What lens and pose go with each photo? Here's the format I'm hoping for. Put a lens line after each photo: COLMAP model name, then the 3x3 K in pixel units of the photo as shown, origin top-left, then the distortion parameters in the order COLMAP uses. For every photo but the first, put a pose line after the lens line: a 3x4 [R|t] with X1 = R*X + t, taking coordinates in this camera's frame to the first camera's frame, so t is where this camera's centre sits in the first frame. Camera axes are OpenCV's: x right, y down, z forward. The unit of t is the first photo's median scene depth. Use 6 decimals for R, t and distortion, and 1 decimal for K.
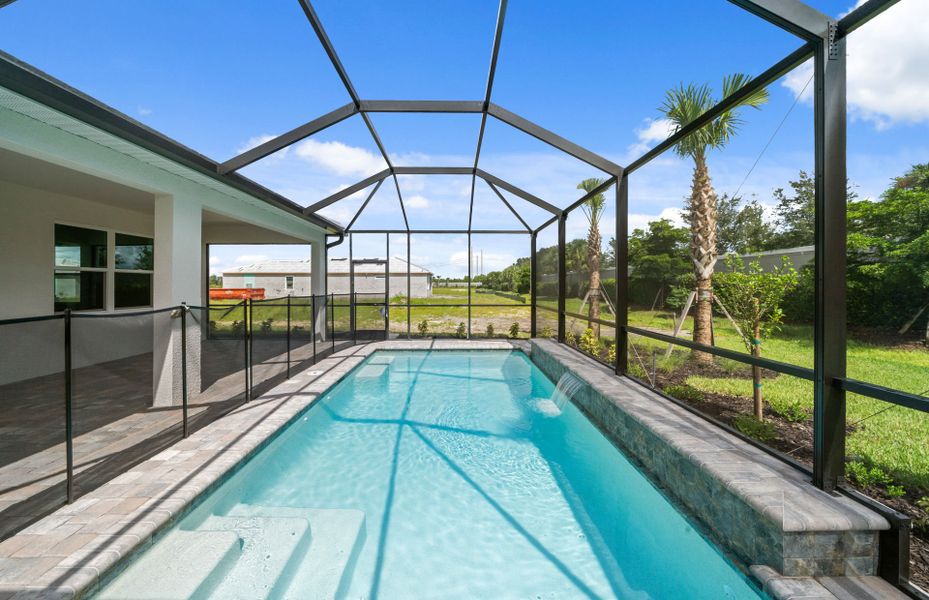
lens RADIAL K [[327.5, 0, 461.5], [0, 327.5, 281.8], [0, 0, 1]] dist [-0.000902, -0.000081]
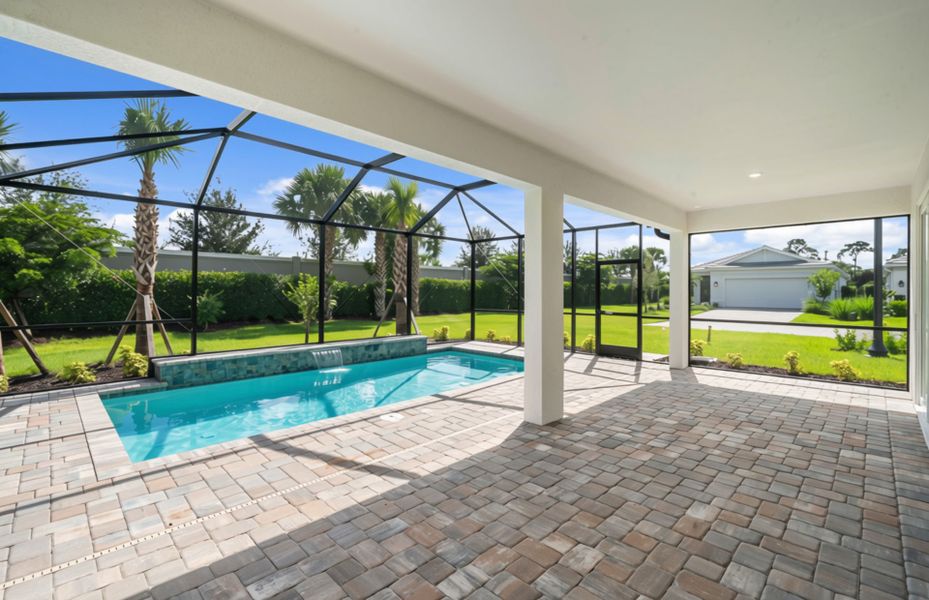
lens RADIAL K [[413.3, 0, 466.9], [0, 413.3, 290.4], [0, 0, 1]] dist [-0.000288, -0.000076]
pose [[-0.706947, -0.001709, 0.707264, -0.720835], [-0.010360, 0.999915, -0.007940, 0.010839], [-0.707191, -0.012941, -0.706904, 0.925625]]
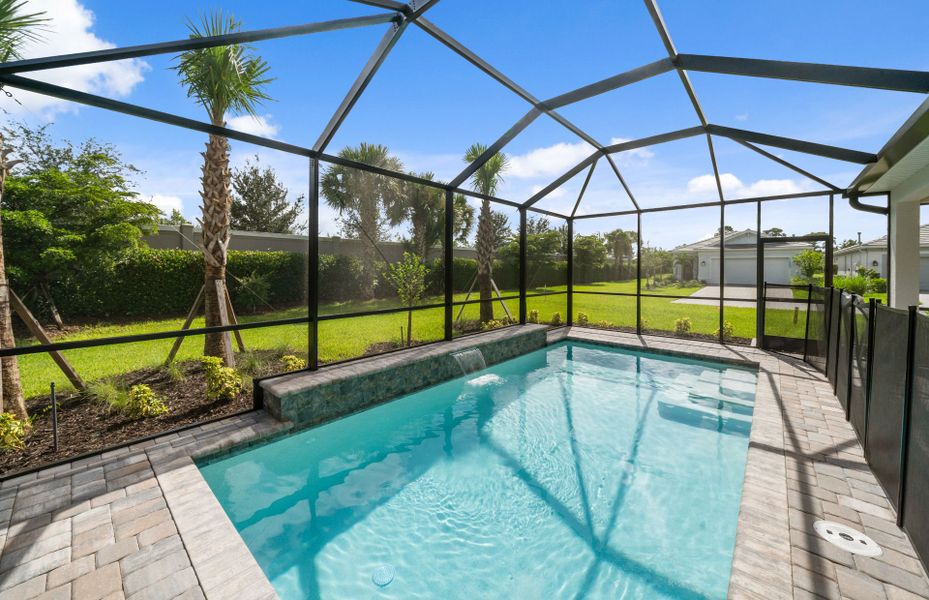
lens RADIAL K [[351.5, 0, 467.1], [0, 351.5, 273.1], [0, 0, 1]] dist [-0.006434, 0.000080]
pose [[-0.743484, -0.009301, 0.668689, -0.243378], [-0.008685, 0.999953, 0.004252, 0.002355], [-0.668698, -0.002646, -0.743530, 0.943921]]
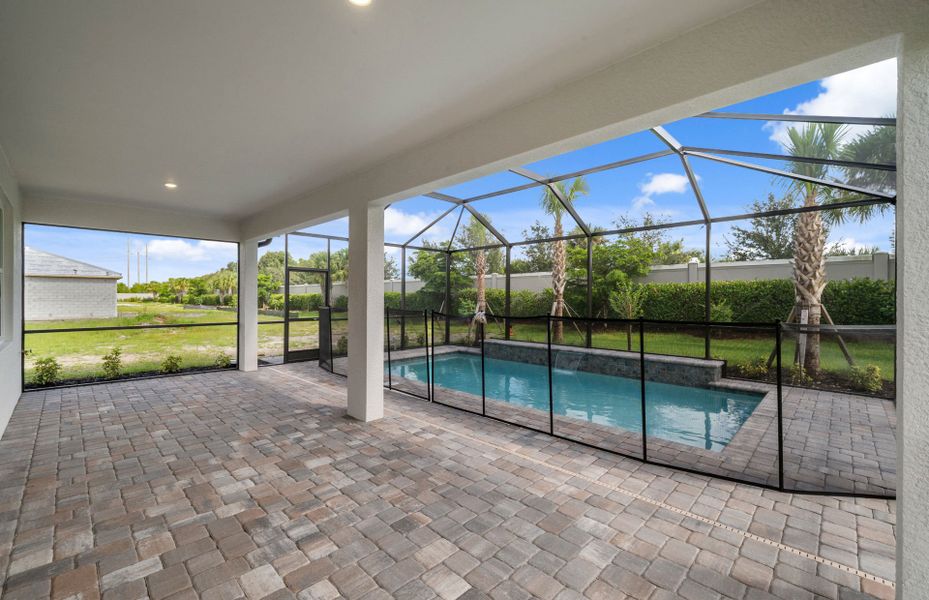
lens RADIAL K [[390.4, 0, 464.5], [0, 390.4, 300.0], [0, 0, 1]] dist [0.000713, -0.000105]
pose [[0.706569, -0.001465, 0.707643, -0.701749], [-0.009065, 0.999897, 0.011121, 0.002099], [-0.707586, -0.014273, 0.706483, -0.007770]]
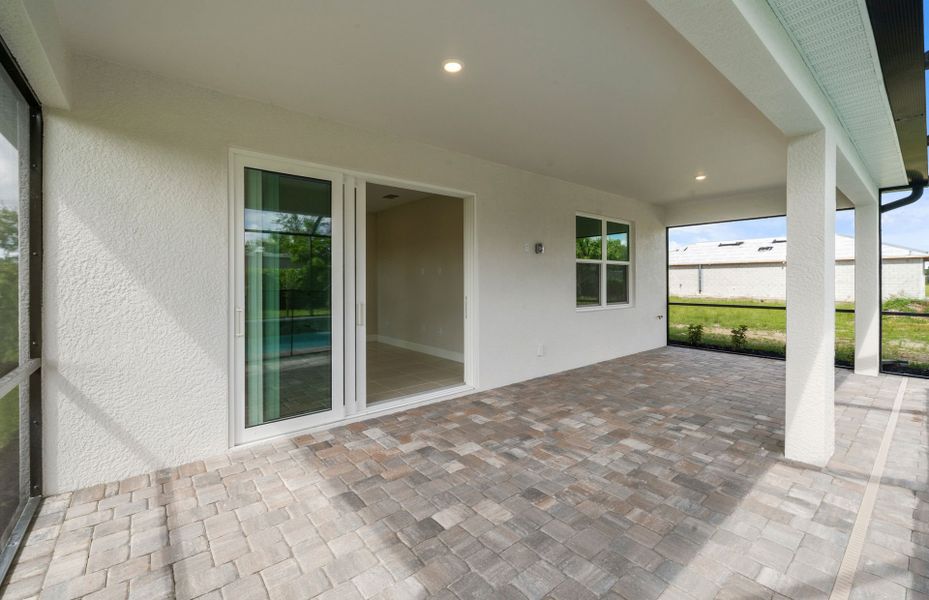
lens RADIAL K [[391.2, 0, 460.7], [0, 391.2, 286.3], [0, 0, 1]] dist [0.000943, 0.000016]
pose [[0.626539, 0.011207, -0.779309, -0.334935], [0.008603, 0.999736, 0.021294, 0.003754], [0.779342, -0.020046, 0.626278, -0.005509]]
